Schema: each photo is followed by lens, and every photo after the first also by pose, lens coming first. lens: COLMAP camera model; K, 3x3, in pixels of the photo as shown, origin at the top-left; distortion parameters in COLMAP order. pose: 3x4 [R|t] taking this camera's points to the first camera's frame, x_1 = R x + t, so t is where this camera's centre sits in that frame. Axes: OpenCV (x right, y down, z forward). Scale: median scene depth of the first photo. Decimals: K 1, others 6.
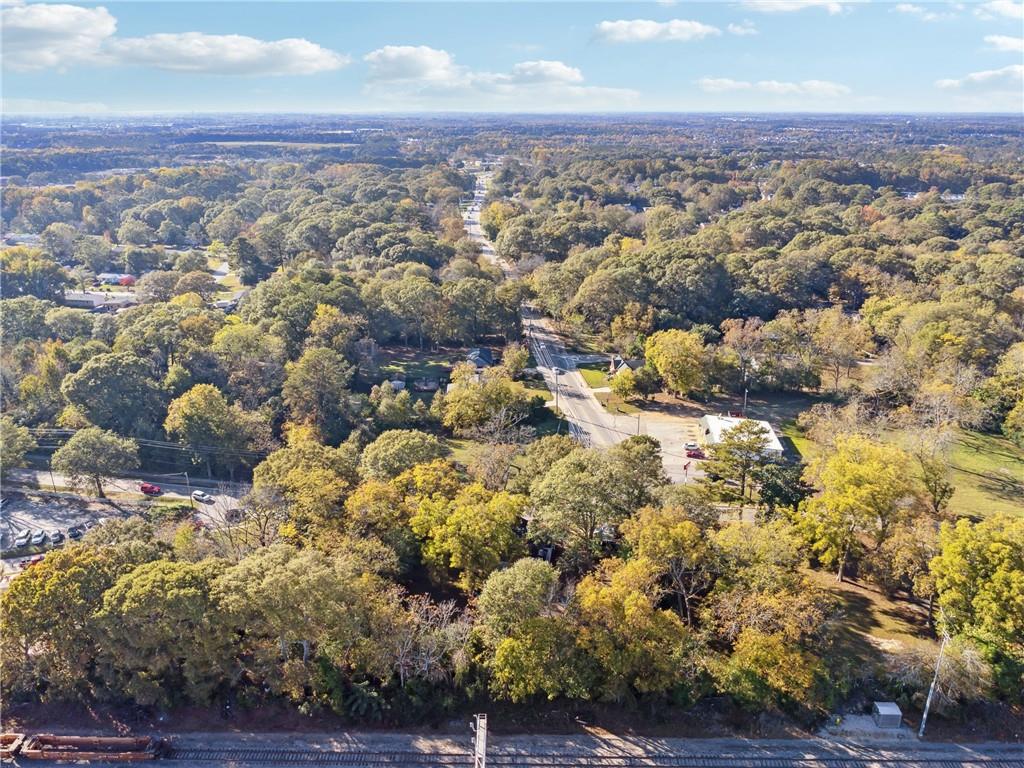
lens RADIAL K [[758.5, 0, 495.3], [0, 758.5, 382.8], [0, 0, 1]] dist [0.015250, -0.011539]
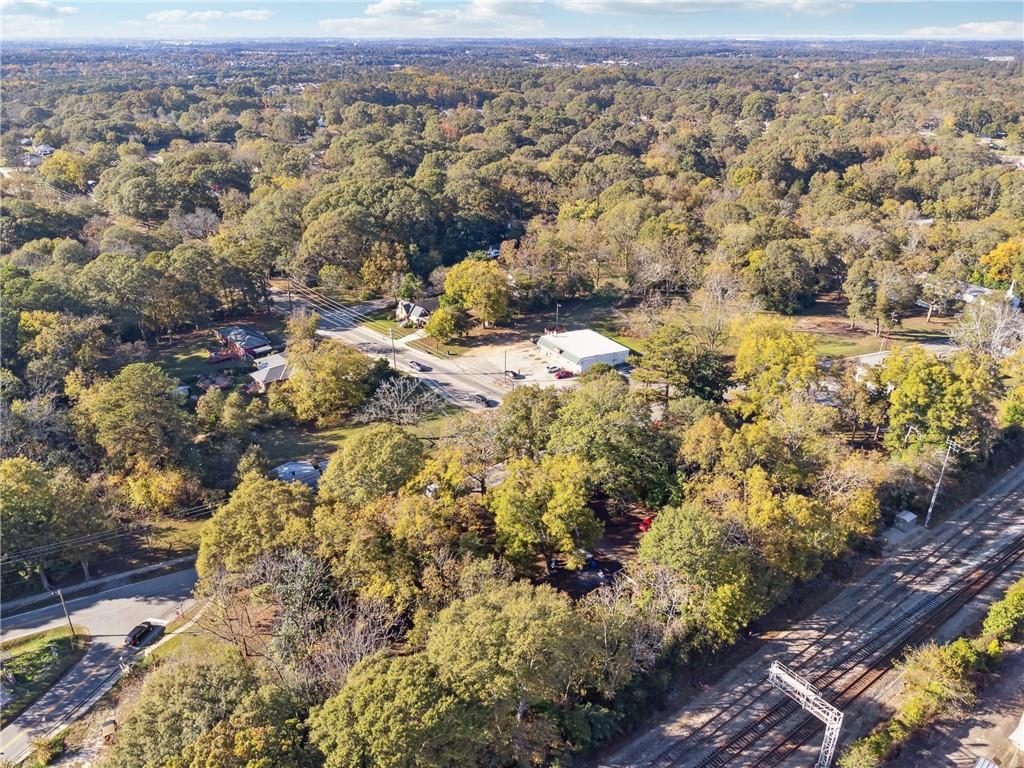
lens RADIAL K [[758.5, 0, 495.3], [0, 758.5, 382.8], [0, 0, 1]] dist [0.015250, -0.011539]
pose [[0.788093, -0.261425, 0.557285, -0.327566], [0.212044, 0.965221, 0.152925, -0.061186], [-0.577882, -0.002350, 0.816117, 0.176257]]
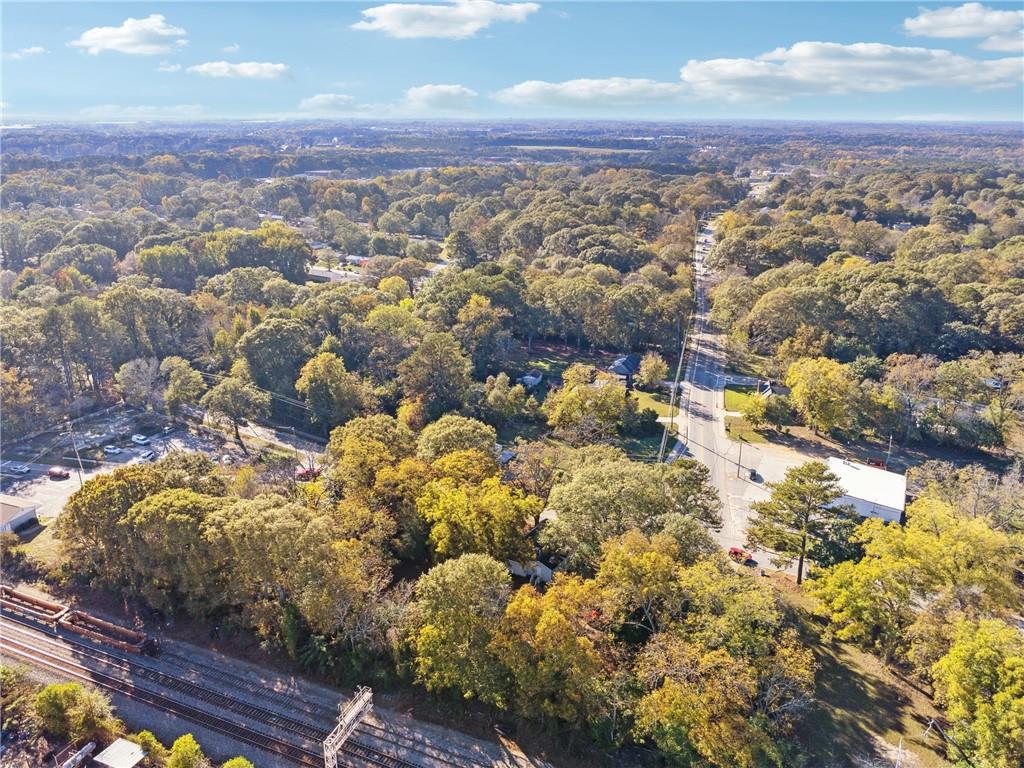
lens RADIAL K [[758.5, 0, 495.3], [0, 758.5, 382.8], [0, 0, 1]] dist [0.015250, -0.011539]
pose [[0.928184, 0.131117, -0.348256, 0.192427], [-0.134037, 0.990850, 0.015810, -0.003878], [0.347142, 0.032004, 0.937266, 0.038655]]
